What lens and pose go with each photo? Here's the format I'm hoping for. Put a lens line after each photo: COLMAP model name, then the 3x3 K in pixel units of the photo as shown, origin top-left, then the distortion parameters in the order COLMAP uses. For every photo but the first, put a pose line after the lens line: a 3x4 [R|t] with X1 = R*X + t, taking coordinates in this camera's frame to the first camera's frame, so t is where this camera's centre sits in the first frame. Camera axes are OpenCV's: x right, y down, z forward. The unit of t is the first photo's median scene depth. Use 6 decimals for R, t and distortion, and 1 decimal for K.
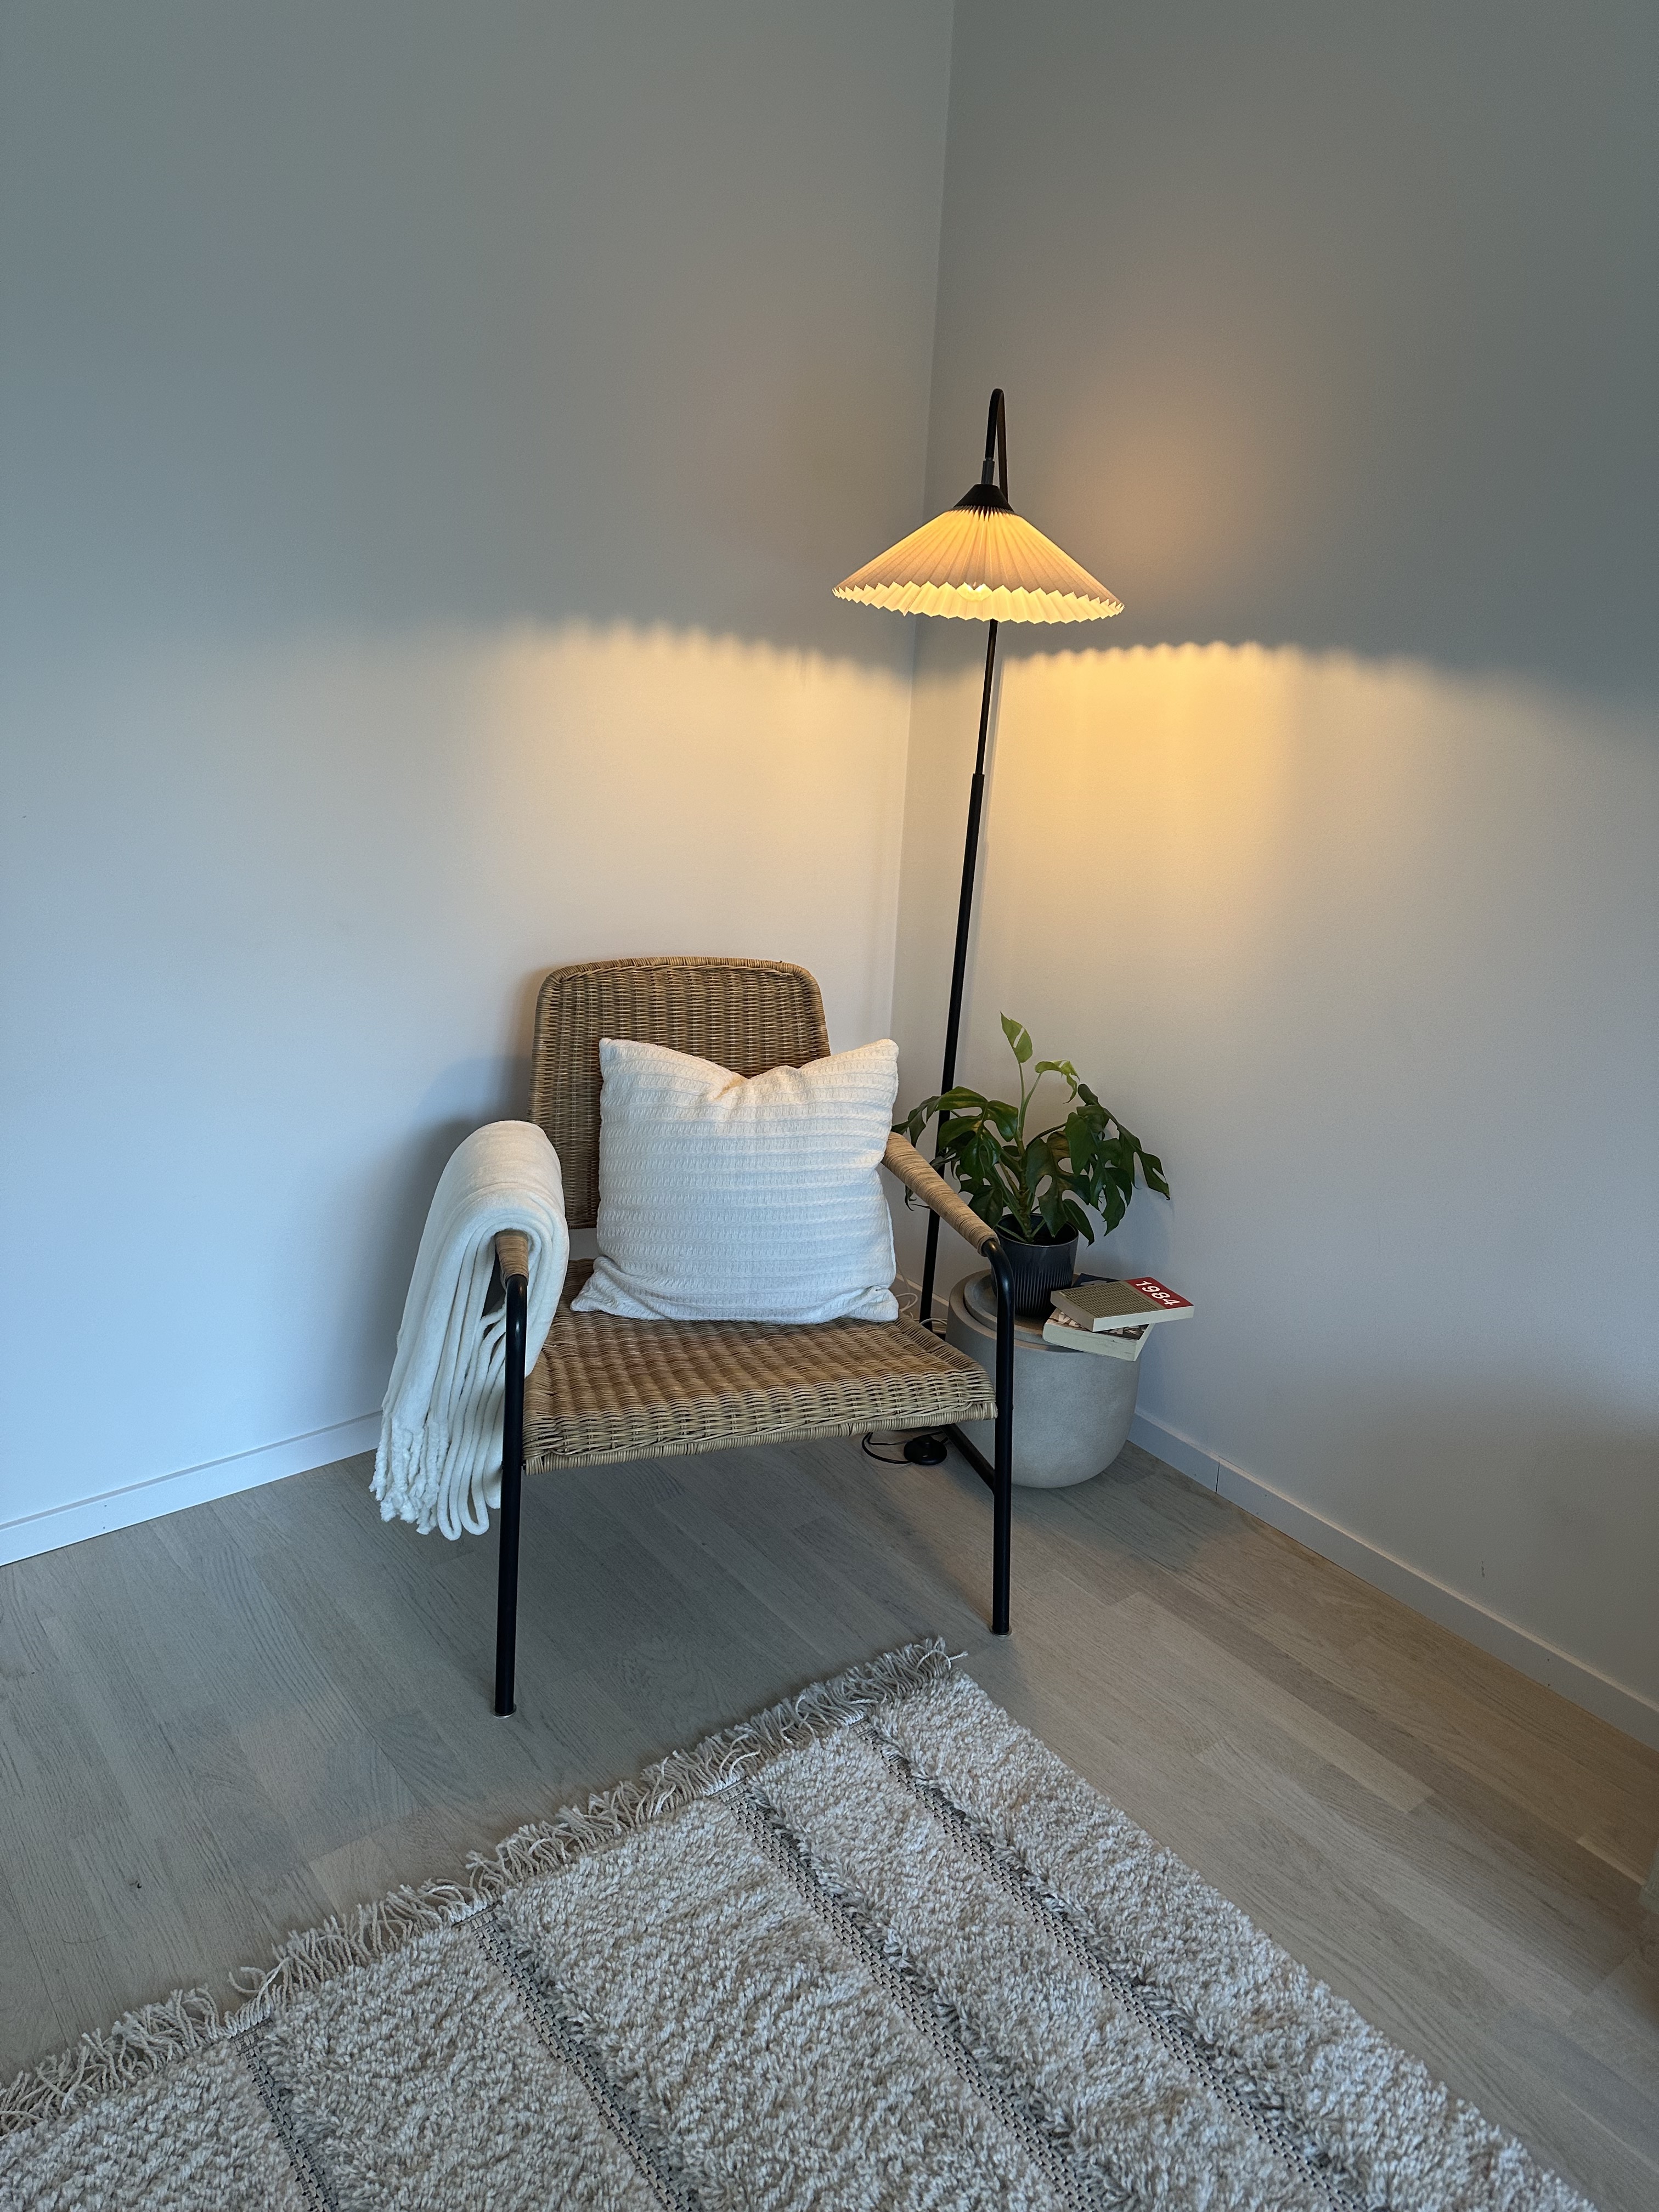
lens RADIAL K [[1554.7, 0, 829.5], [0, 1554.7, 1106.0], [0, 0, 1]] dist [0.158743, -0.246319]
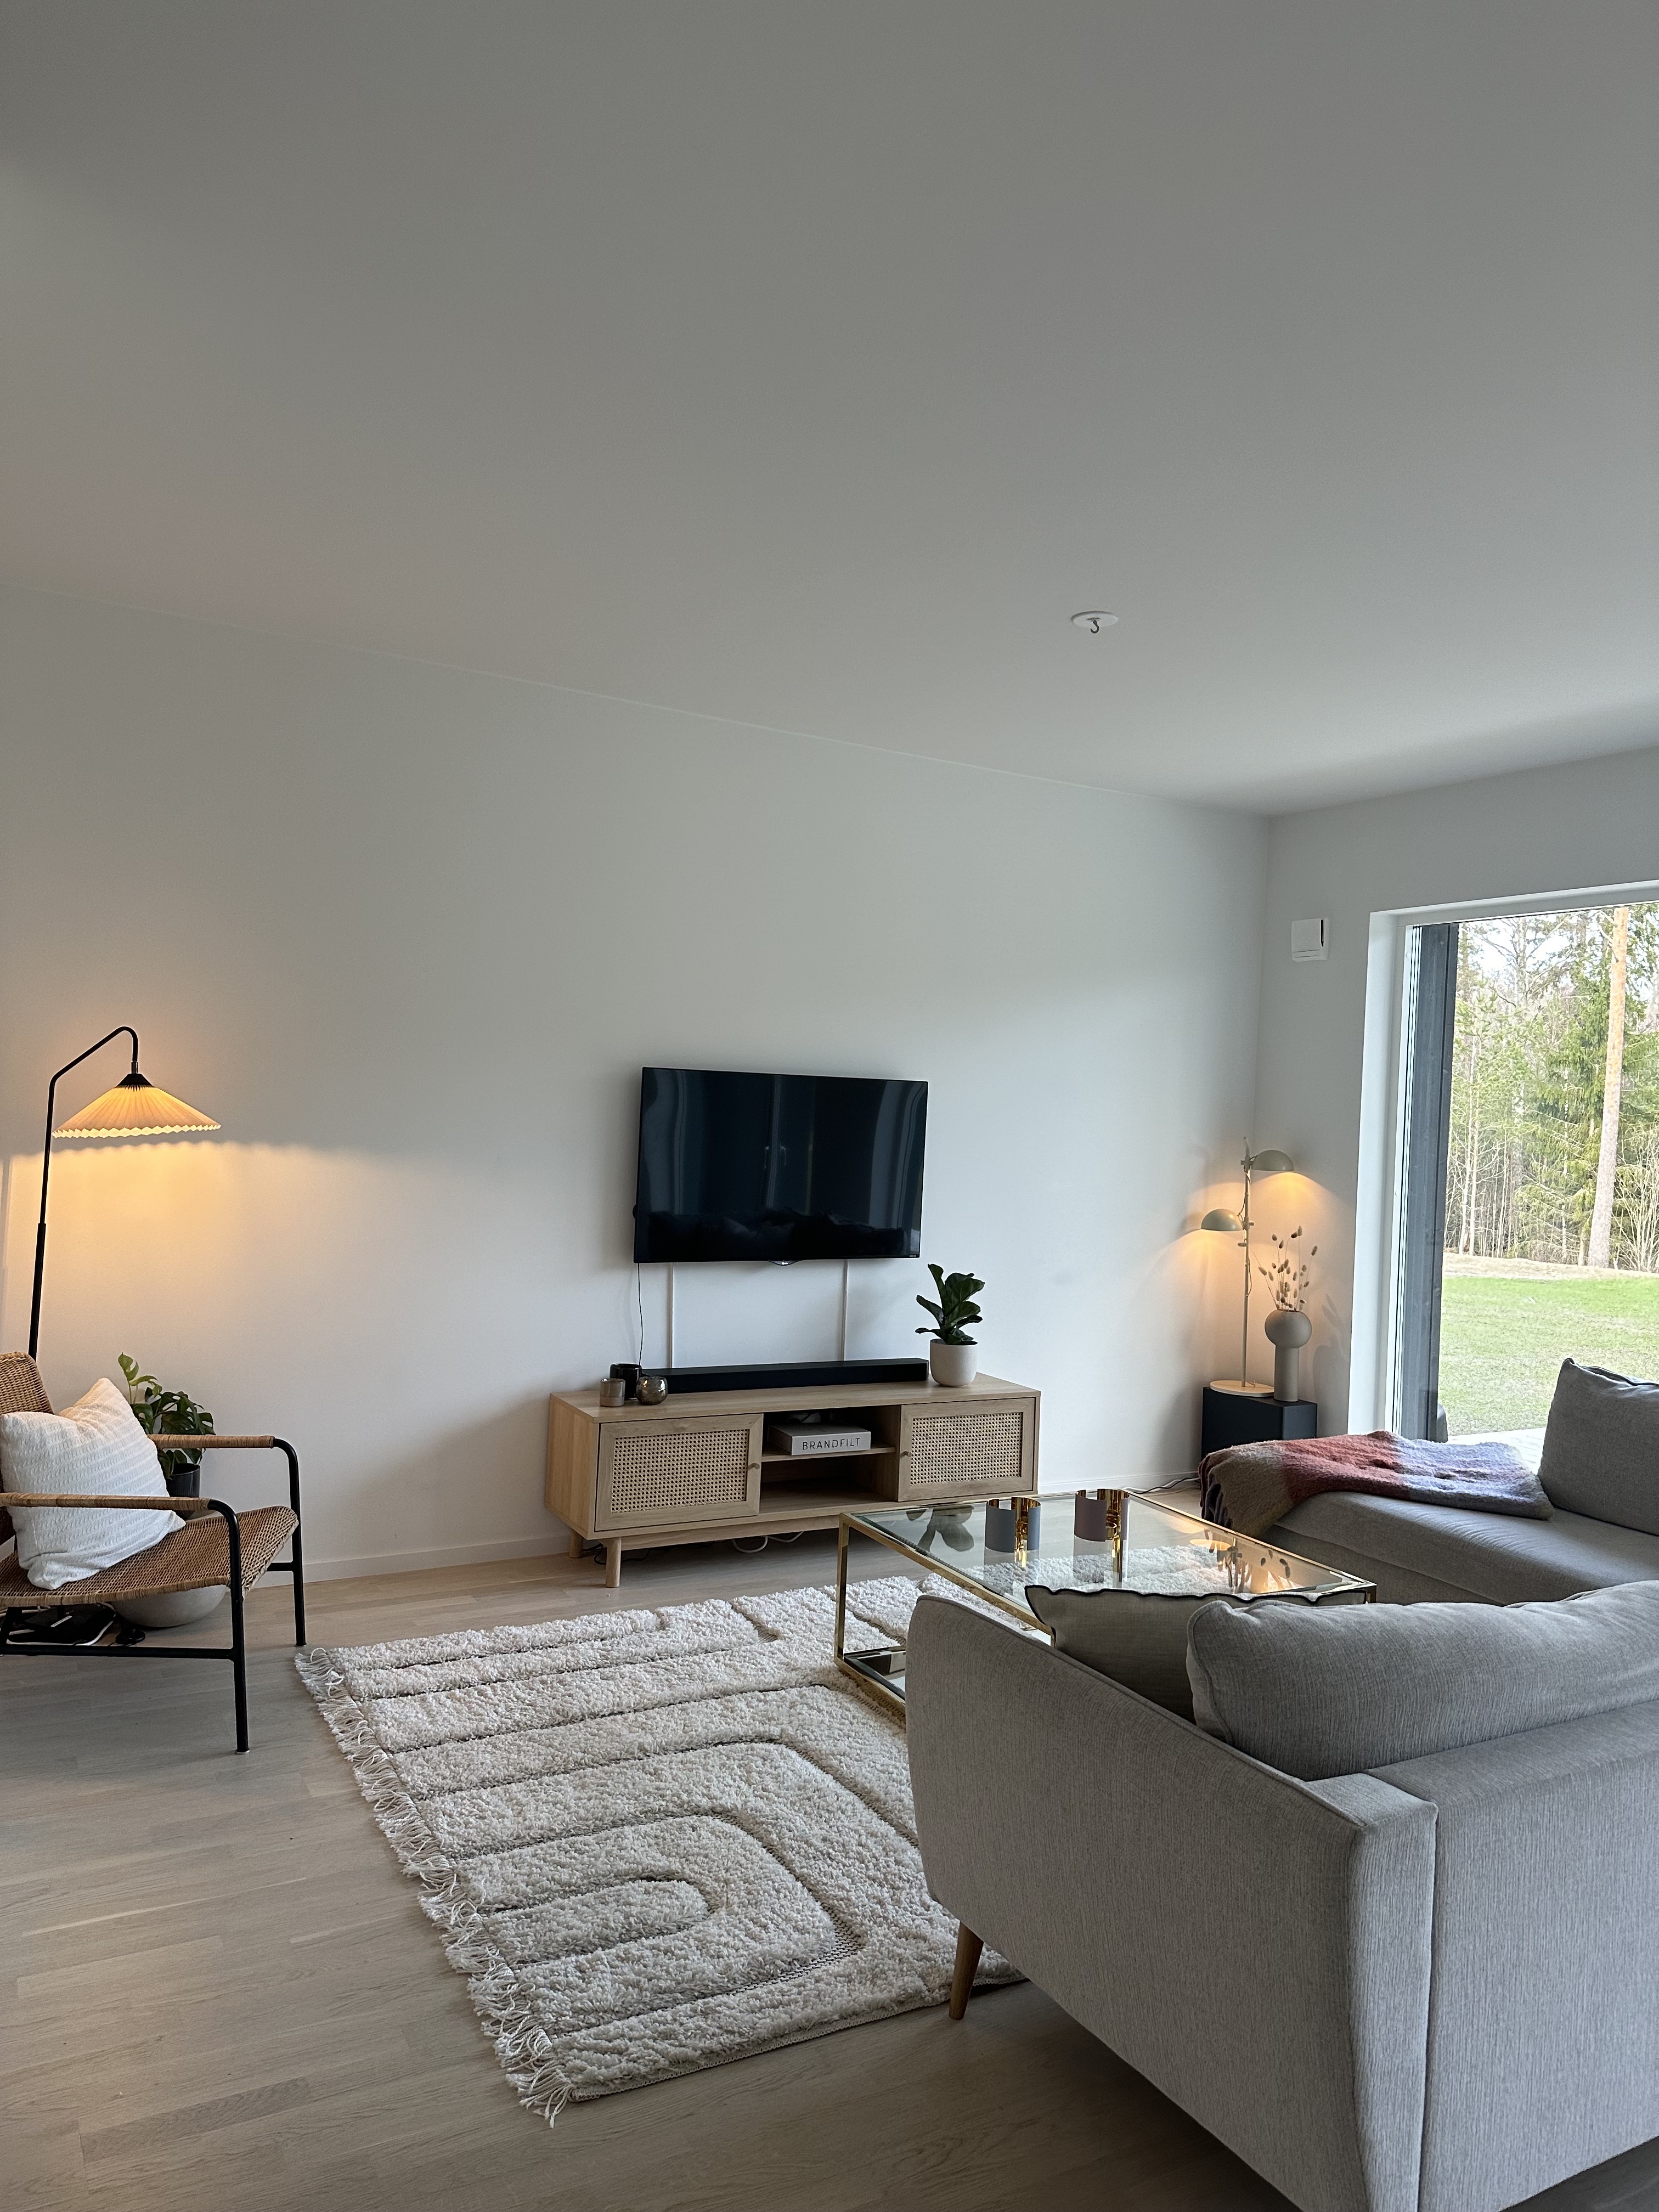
lens RADIAL K [[1554.7, 0, 829.5], [0, 1554.7, 1106.0], [0, 0, 1]] dist [0.158743, -0.246319]
pose [[0.209335, -0.047174, 0.976705, -1.457269], [0.270815, 0.962562, -0.011552, -0.095539], [-0.939595, 0.266925, 0.214273, -0.169795]]
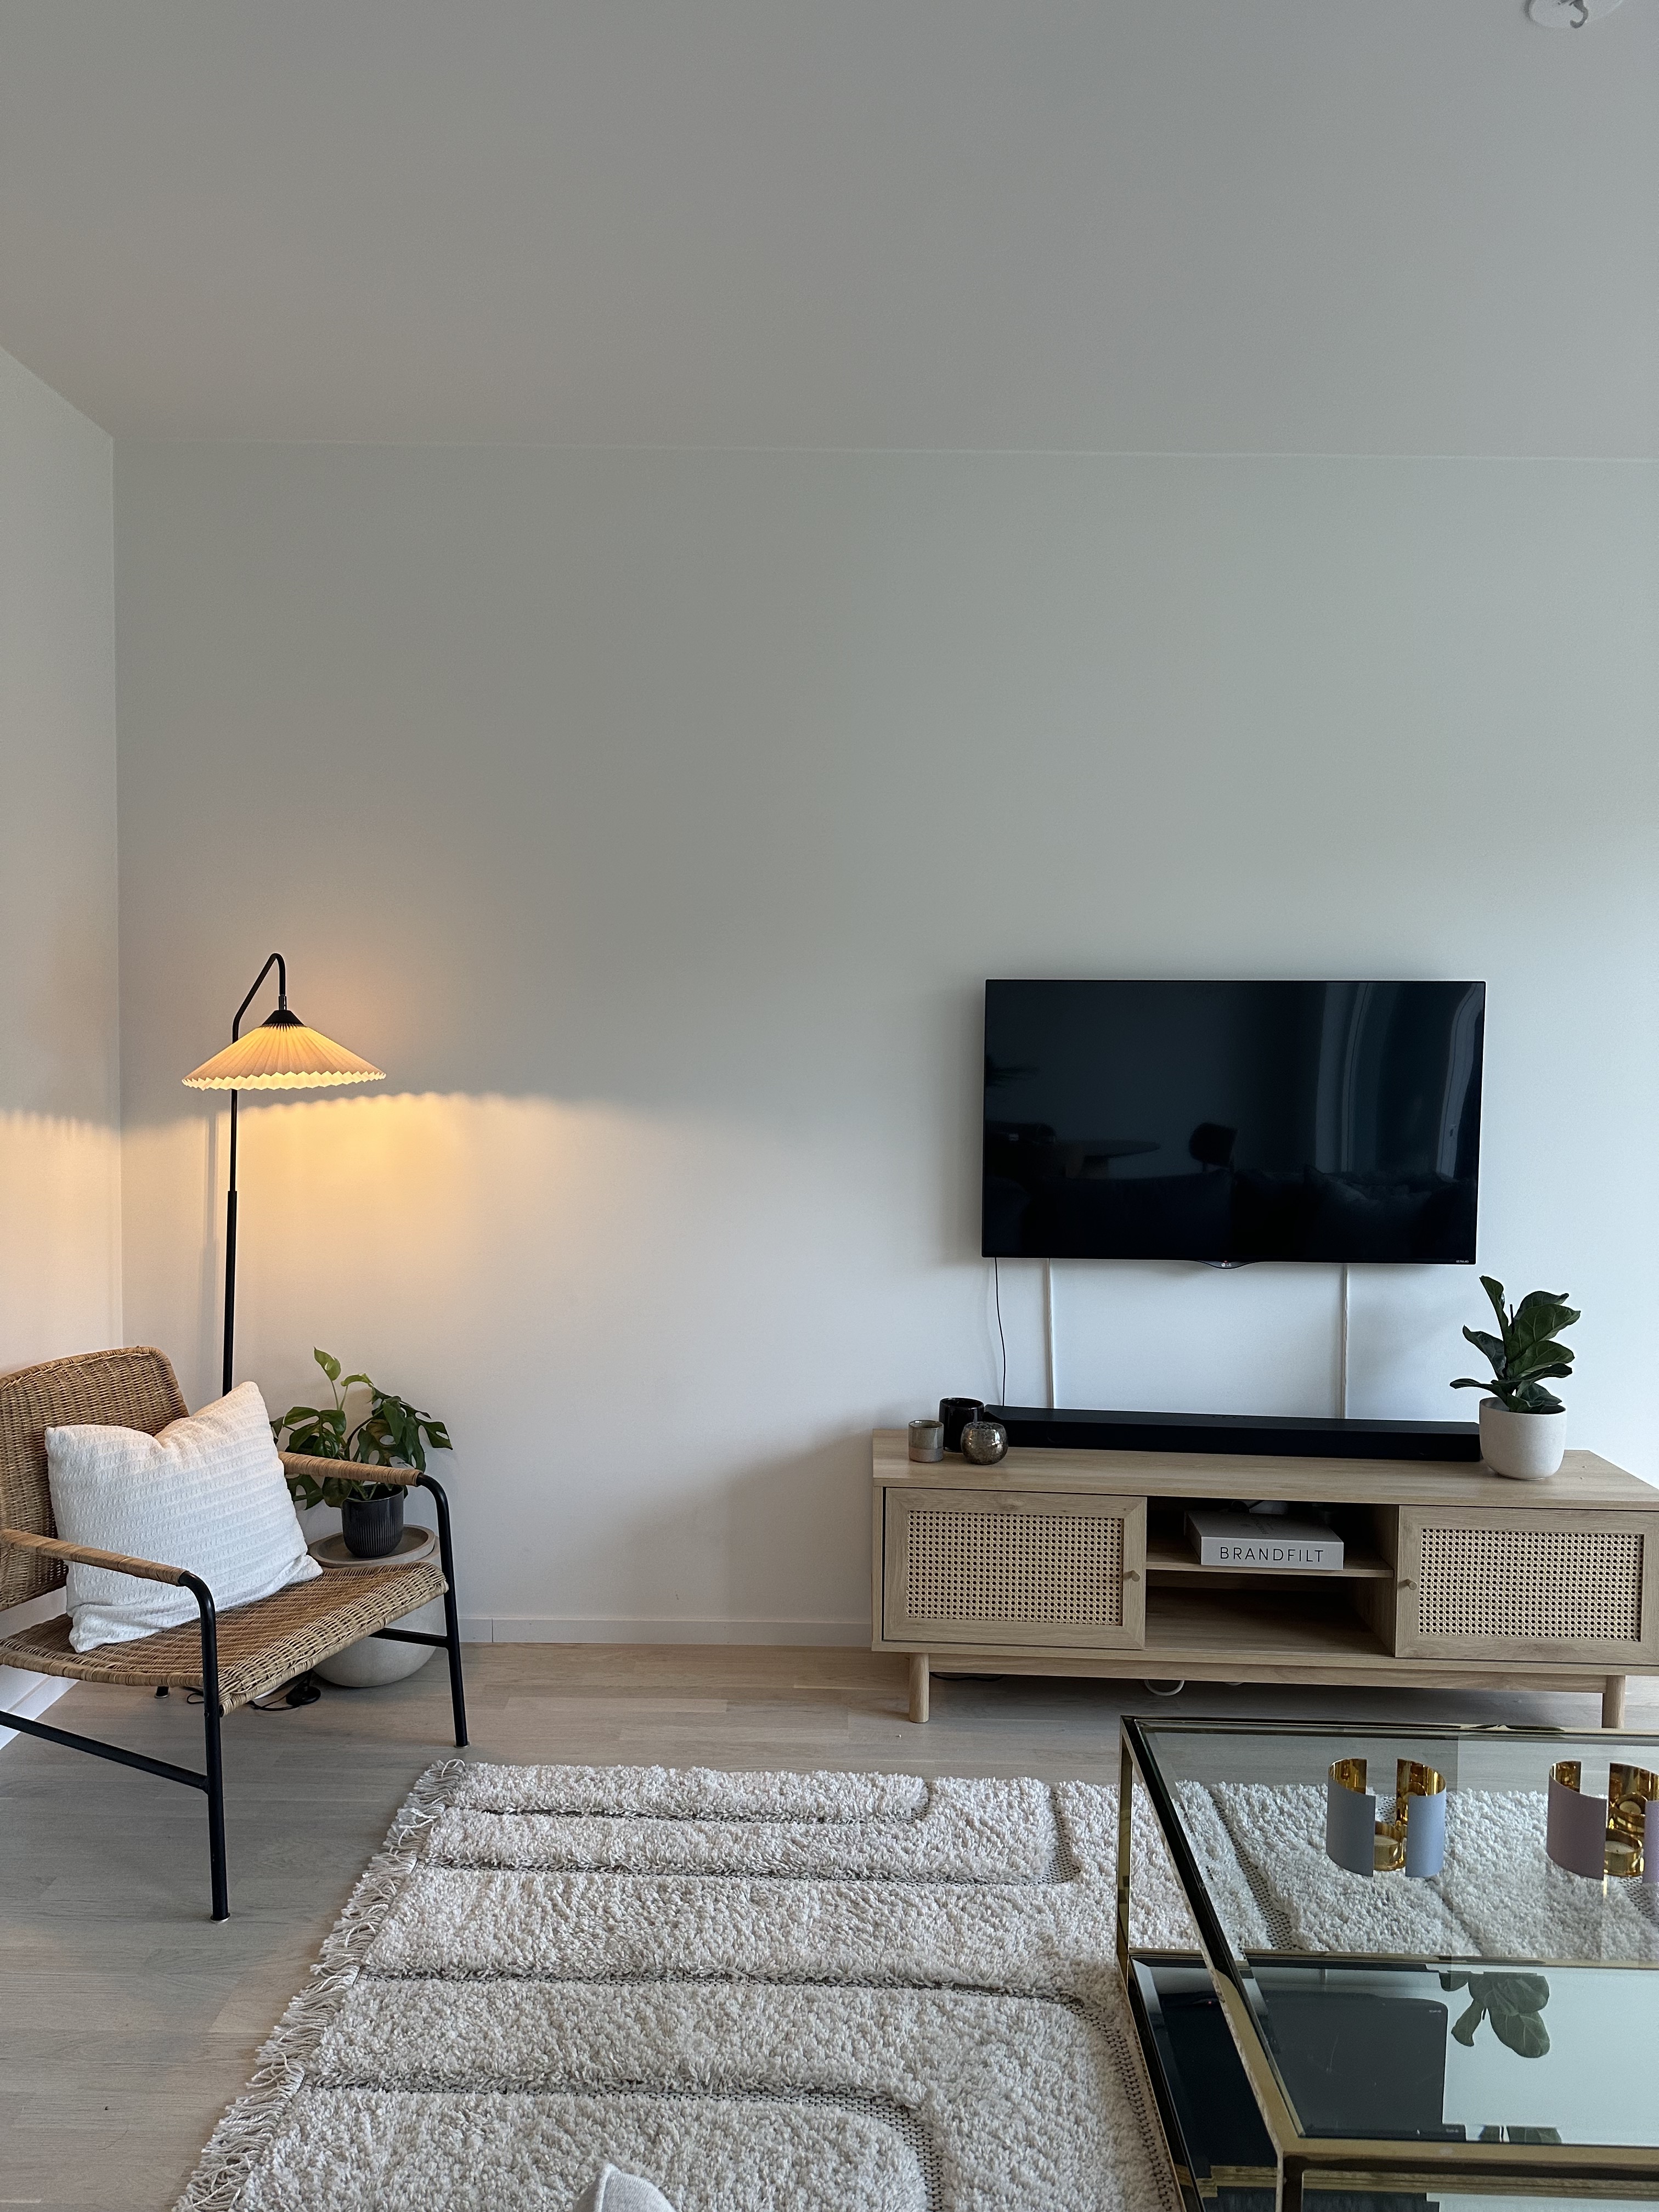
lens RADIAL K [[1564.8, 0, 829.5], [0, 1564.8, 1106.0], [0, 0, 1]] dist [0.083196, -0.076241]
pose [[0.673398, -0.082477, 0.734665, -0.624881], [0.252805, 0.959538, -0.124000, 0.025166], [-0.694712, 0.269228, 0.667002, -0.348239]]
